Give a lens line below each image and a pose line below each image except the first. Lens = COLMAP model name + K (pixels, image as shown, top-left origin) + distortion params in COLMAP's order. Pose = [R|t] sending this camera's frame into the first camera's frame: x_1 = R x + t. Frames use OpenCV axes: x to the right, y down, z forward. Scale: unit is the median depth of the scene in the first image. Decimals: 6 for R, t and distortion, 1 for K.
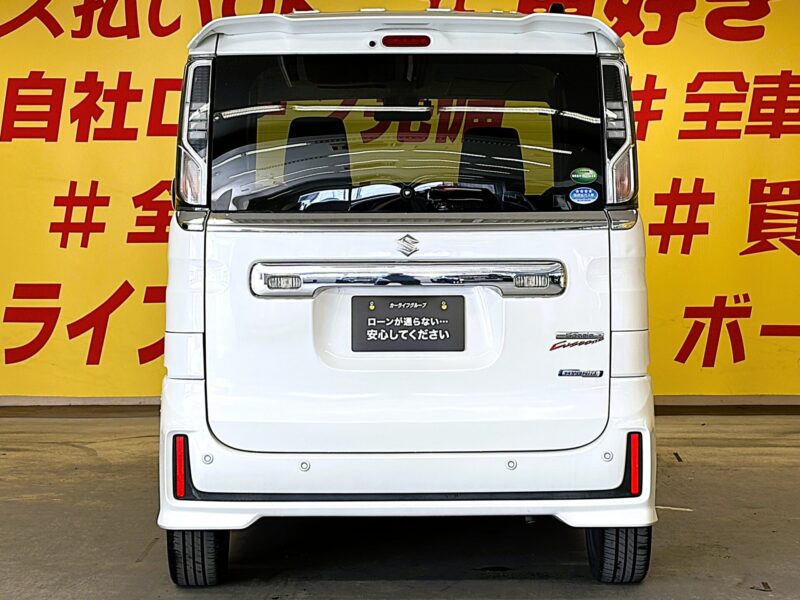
lens RADIAL K [[2065.3, 0, 324.8], [0, 2065.3, 300.4], [0, 0, 1]] dist [0.175356, 0.711032]
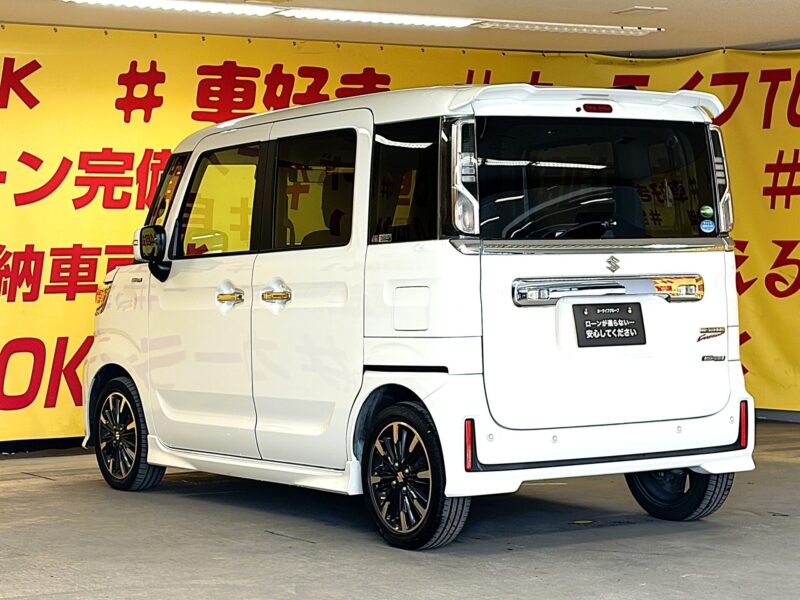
lens RADIAL K [[2065.3, 0, 324.8], [0, 2065.3, 300.4], [0, 0, 1]] dist [0.175356, 0.711032]
pose [[0.841012, -0.019049, 0.540681, -0.813504], [0.048083, 0.998057, -0.039629, 0.038997], [-0.538876, 0.059326, 0.840294, 0.002153]]
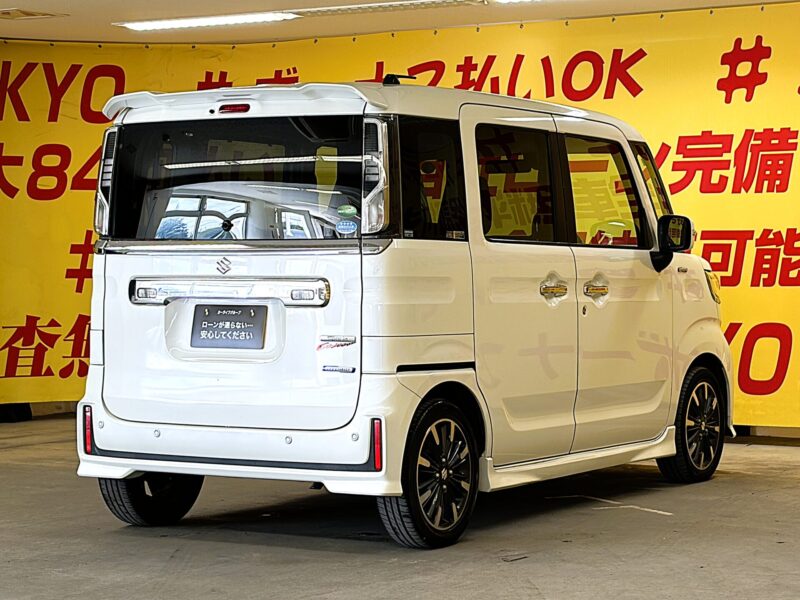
lens RADIAL K [[2065.3, 0, 324.8], [0, 2065.3, 300.4], [0, 0, 1]] dist [0.175356, 0.711032]
pose [[0.851036, 0.014938, -0.524895, 0.768326], [-0.033635, 0.999093, -0.026101, 0.026484], [0.524029, 0.039867, 0.850767, -0.065961]]
